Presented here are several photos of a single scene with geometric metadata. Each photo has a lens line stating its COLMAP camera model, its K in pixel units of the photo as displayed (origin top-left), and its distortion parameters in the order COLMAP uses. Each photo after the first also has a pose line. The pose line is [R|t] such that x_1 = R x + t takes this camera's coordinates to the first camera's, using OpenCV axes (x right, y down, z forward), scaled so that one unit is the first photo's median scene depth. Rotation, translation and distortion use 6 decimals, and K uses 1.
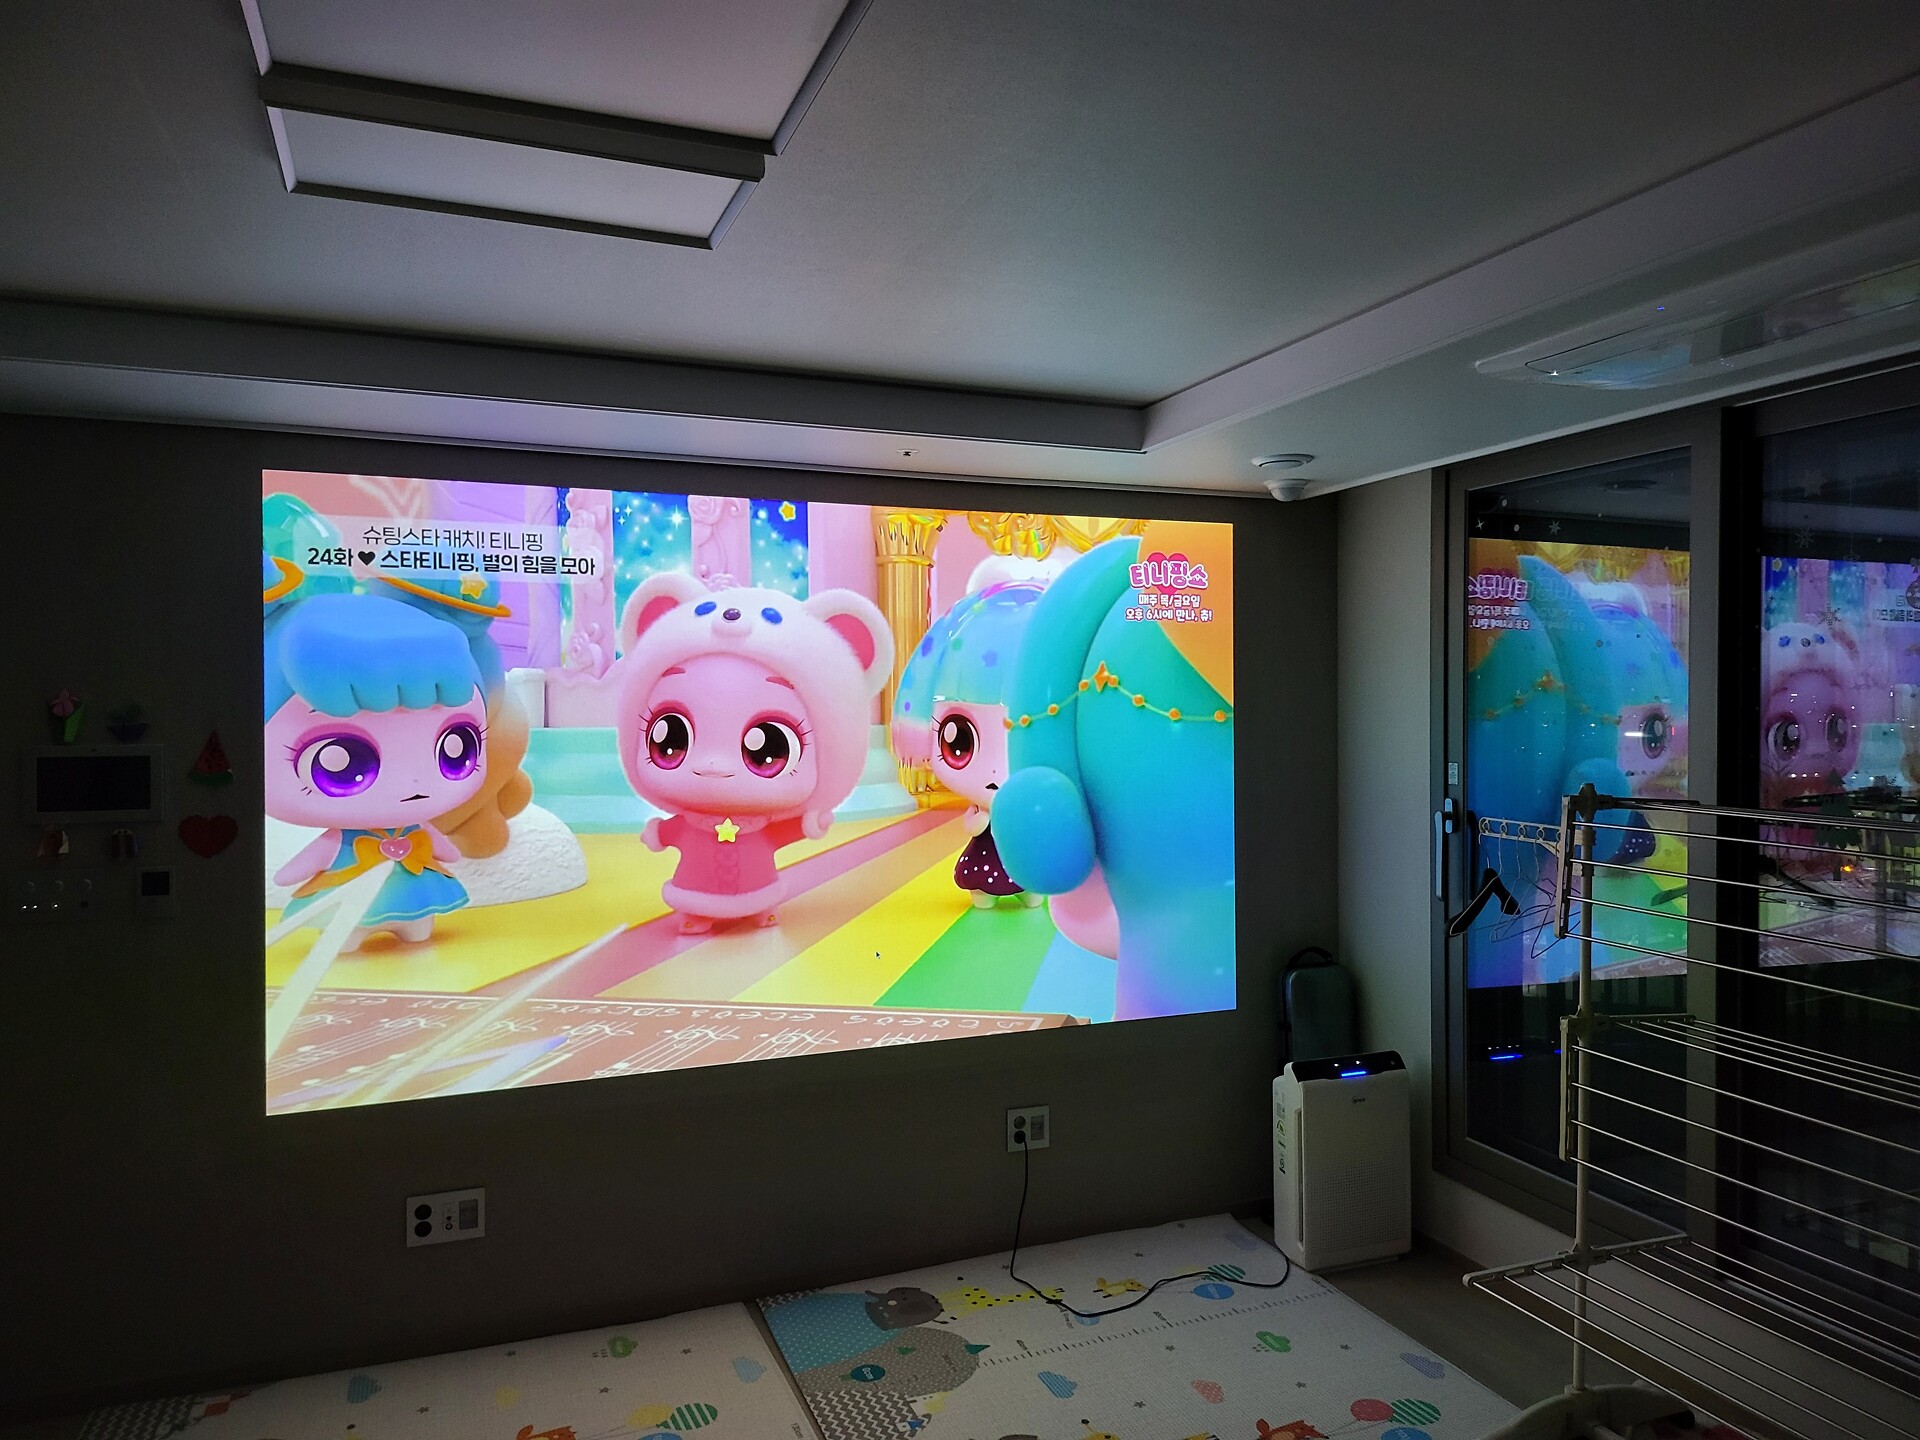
lens RADIAL K [[1330.8, 0, 995.1], [0, 1330.8, 690.2], [0, 0, 1]] dist [0.025234, -0.021756]
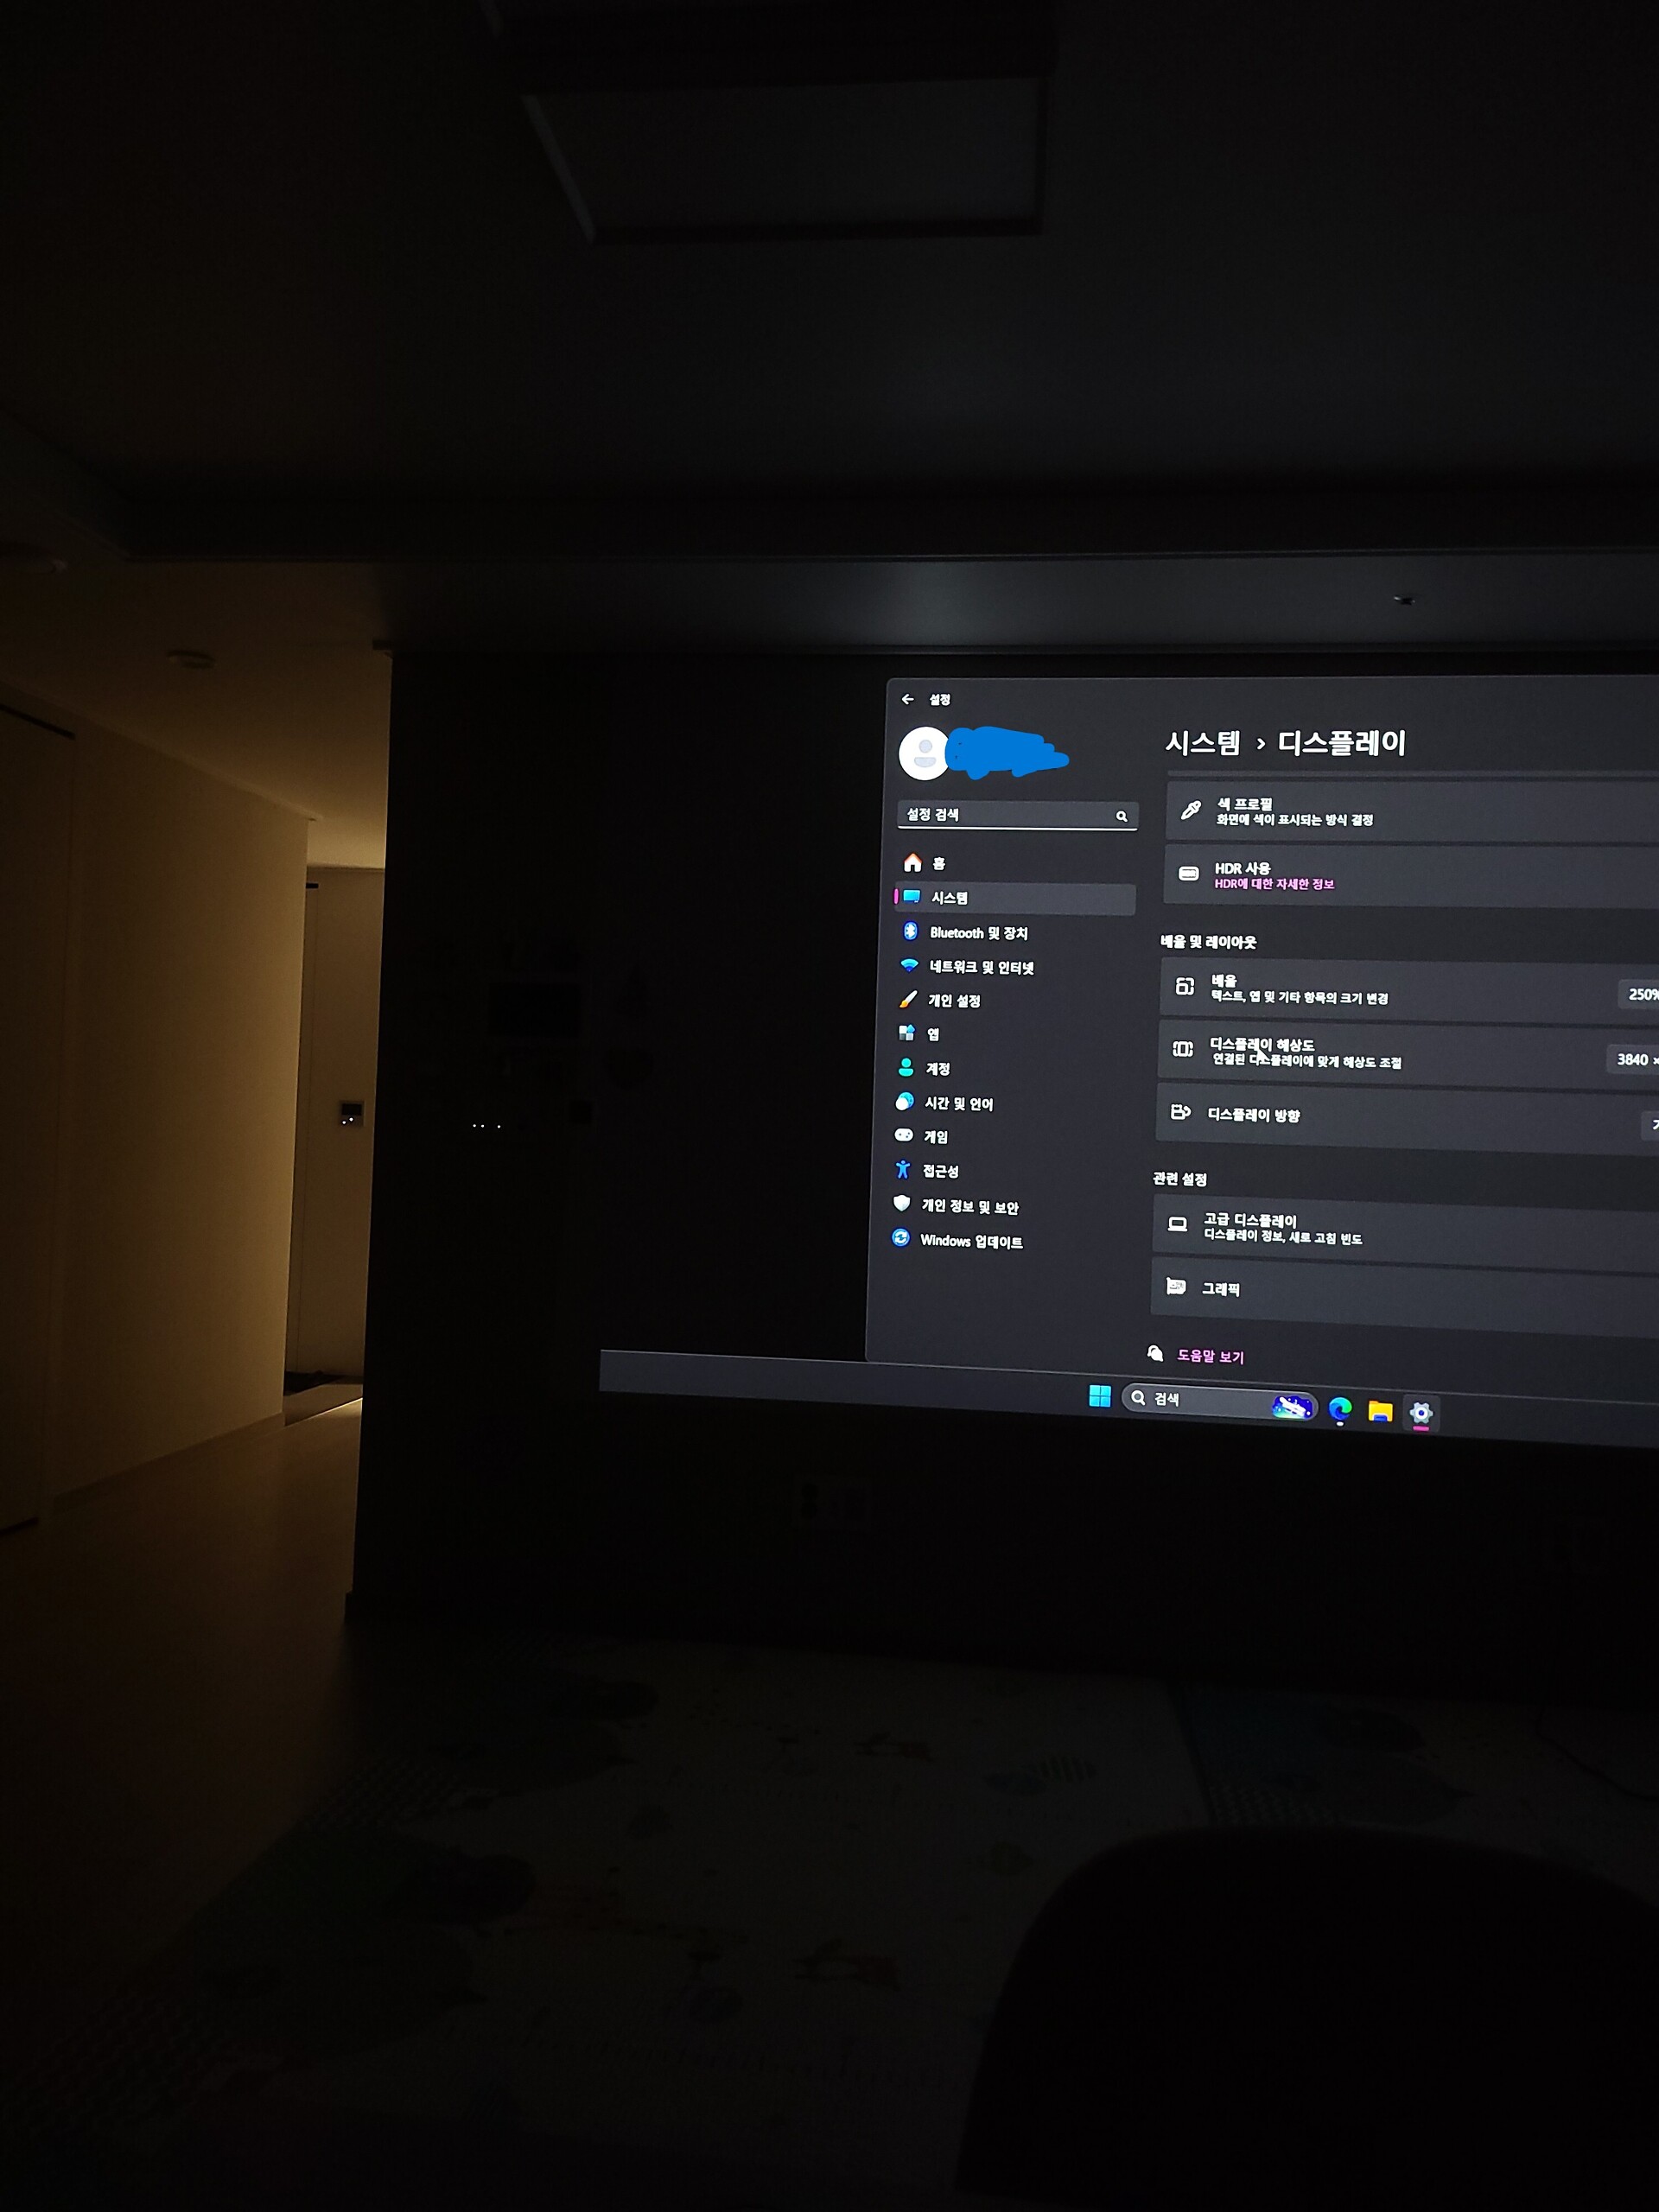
lens RADIAL K [[1533.2, 0, 837.8], [0, 1533.2, 1113.0], [0, 0, 1]] dist [0.025234, -0.021756]
pose [[0.868705, 0.020844, -0.494891, 0.101831], [-0.030240, 0.999482, -0.010987, 0.140674], [0.494405, 0.024510, 0.868886, 0.090466]]
